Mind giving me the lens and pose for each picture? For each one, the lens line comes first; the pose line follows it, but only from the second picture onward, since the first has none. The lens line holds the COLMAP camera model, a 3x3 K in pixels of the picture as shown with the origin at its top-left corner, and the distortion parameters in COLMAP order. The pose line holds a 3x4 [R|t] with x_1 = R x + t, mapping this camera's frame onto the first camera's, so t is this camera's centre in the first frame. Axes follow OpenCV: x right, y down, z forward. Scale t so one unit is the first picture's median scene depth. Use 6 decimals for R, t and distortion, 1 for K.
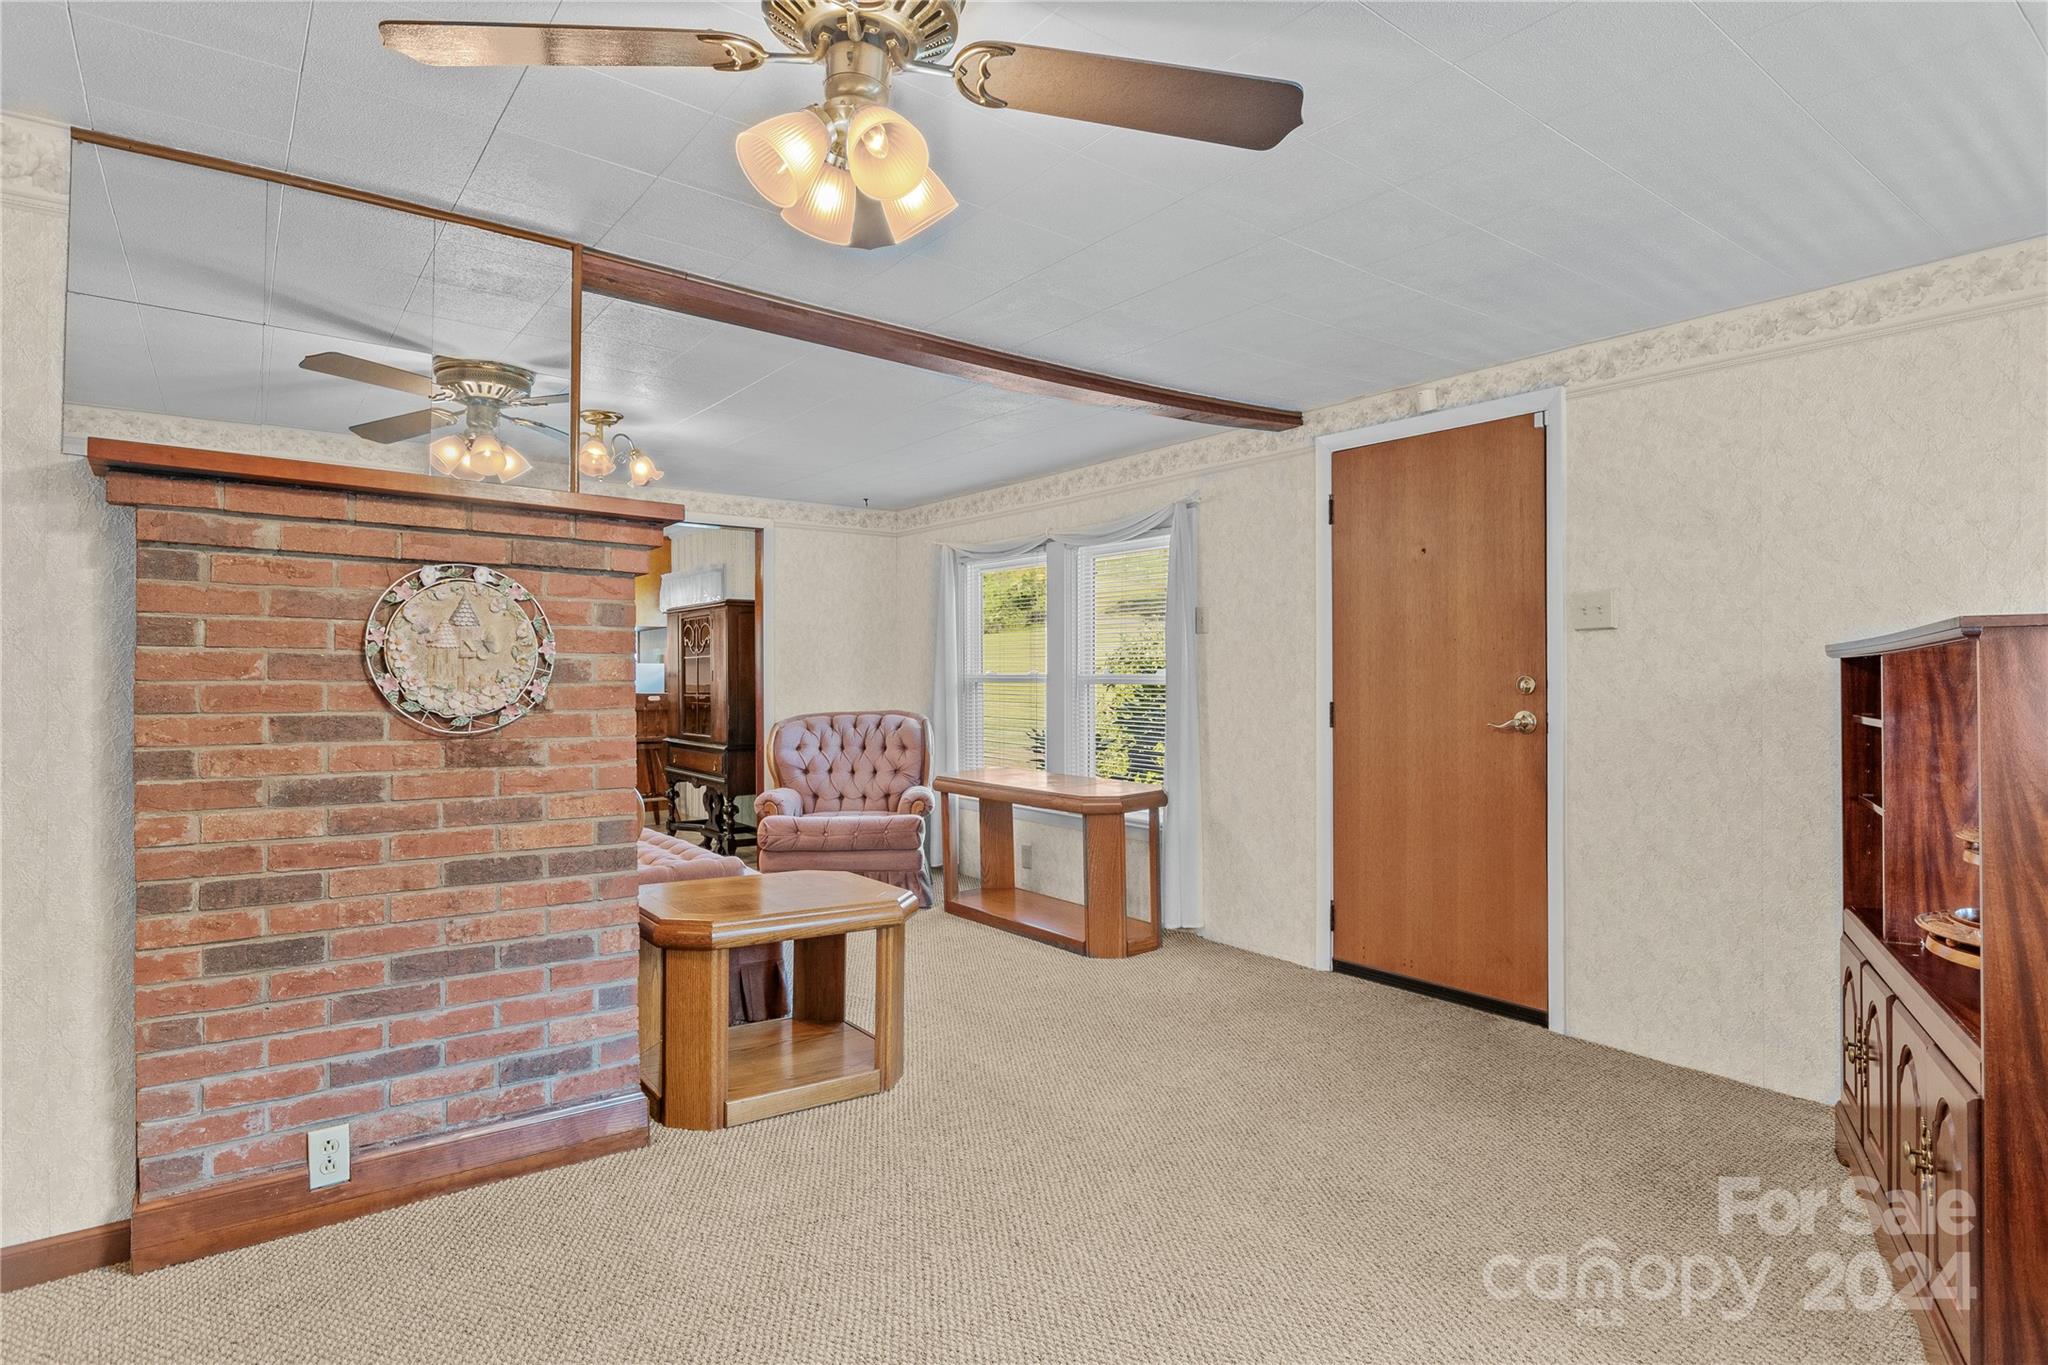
lens RADIAL K [[1085.5, 0, 1024.5], [0, 1085.5, 661.0], [0, 0, 1]] dist [0.008063, -0.007396]
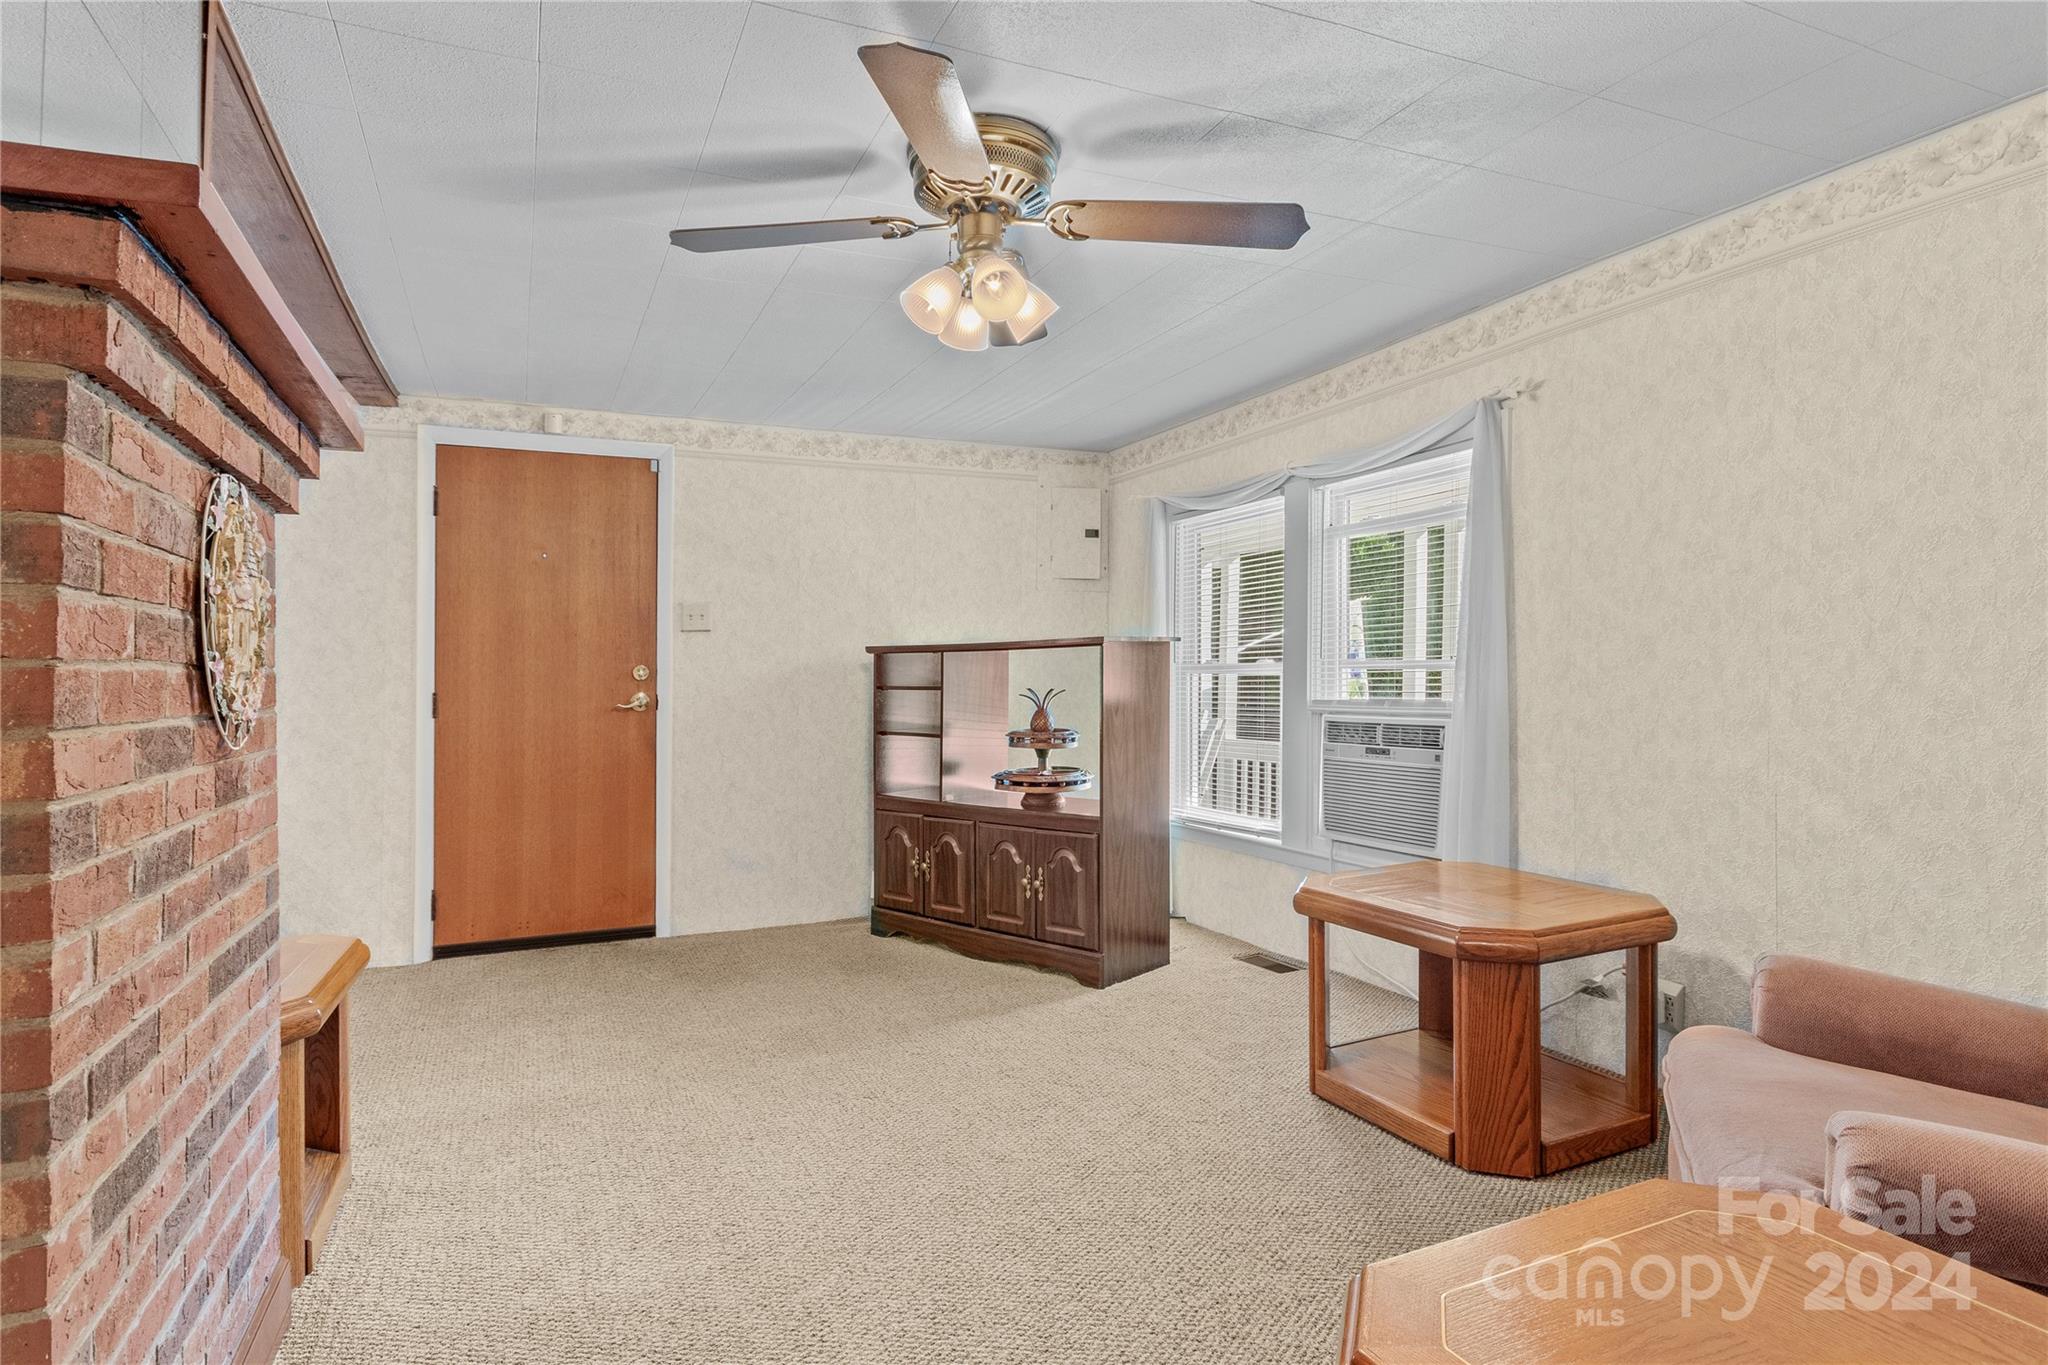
lens RADIAL K [[1085.5, 0, 1030.4], [0, 1085.5, 679.6], [0, 0, 1]] dist [0.008063, -0.007396]
pose [[0.217799, -0.011057, 0.975931, -0.670454], [-0.004938, 0.999911, 0.012431, 0.012166], [-0.975981, -0.007526, 0.217724, 0.279913]]
